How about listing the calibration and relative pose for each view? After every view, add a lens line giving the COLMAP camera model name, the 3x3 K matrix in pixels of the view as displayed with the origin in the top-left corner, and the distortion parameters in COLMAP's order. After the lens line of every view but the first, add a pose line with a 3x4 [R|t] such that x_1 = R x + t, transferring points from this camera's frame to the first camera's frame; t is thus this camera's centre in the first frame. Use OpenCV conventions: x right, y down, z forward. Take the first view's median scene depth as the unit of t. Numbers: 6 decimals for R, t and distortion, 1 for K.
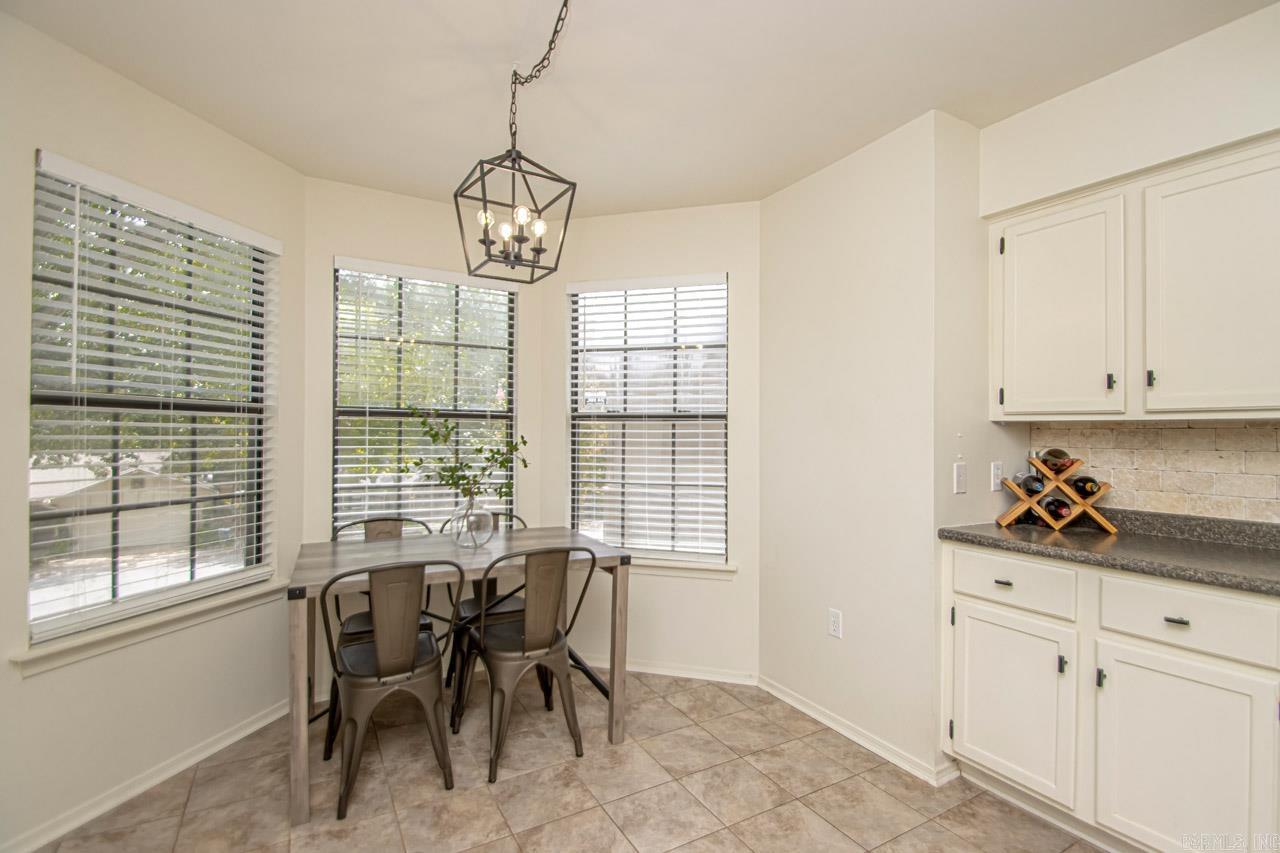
lens RADIAL K [[589.9, 0, 659.7], [0, 589.9, 400.7], [0, 0, 1]] dist [0.021776, -0.016687]
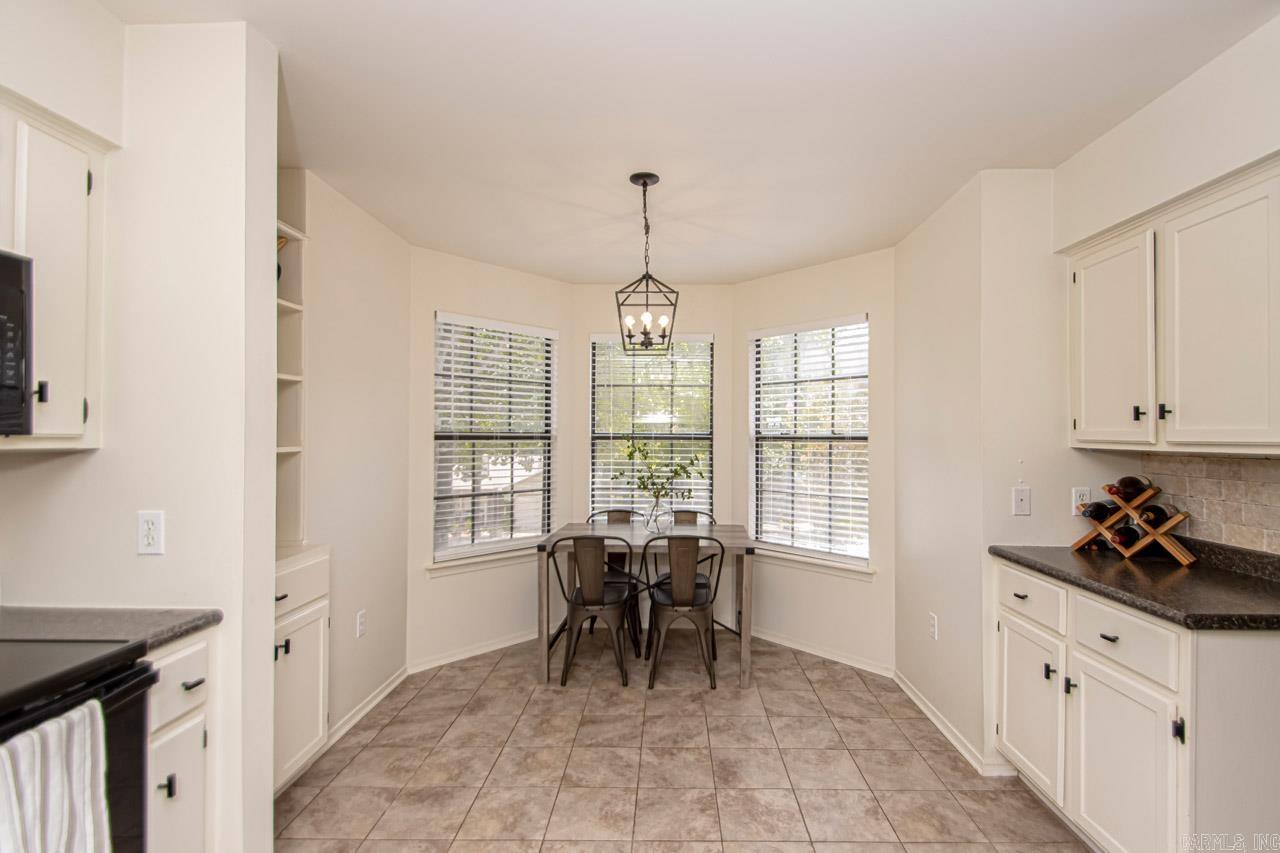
lens RADIAL K [[586.8, 0, 674.0], [0, 586.8, 386.3], [0, 0, 1]] dist [0.032856, -0.016127]
pose [[0.866982, -0.048535, -0.495971, 0.426649], [0.031018, 0.998572, -0.043498, -0.044035], [0.497374, 0.022328, 0.867249, -0.223286]]
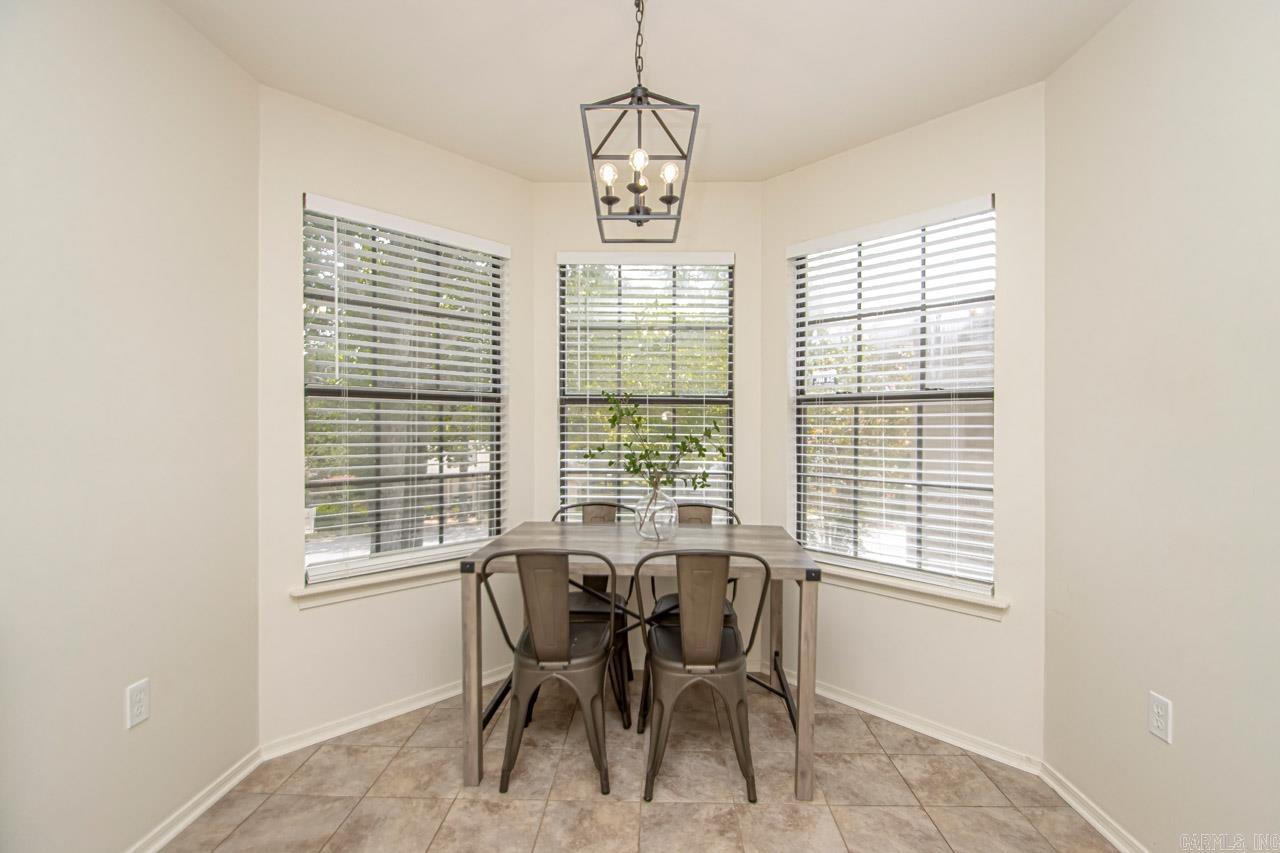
lens RADIAL K [[600.8, 0, 650.0], [0, 600.8, 407.0], [0, 0, 1]] dist [0.019282, -0.018224]
pose [[0.854591, -0.018857, -0.518958, 0.162619], [0.031016, 0.999410, 0.014759, 0.022998], [0.518374, -0.028709, 0.854672, 0.181096]]
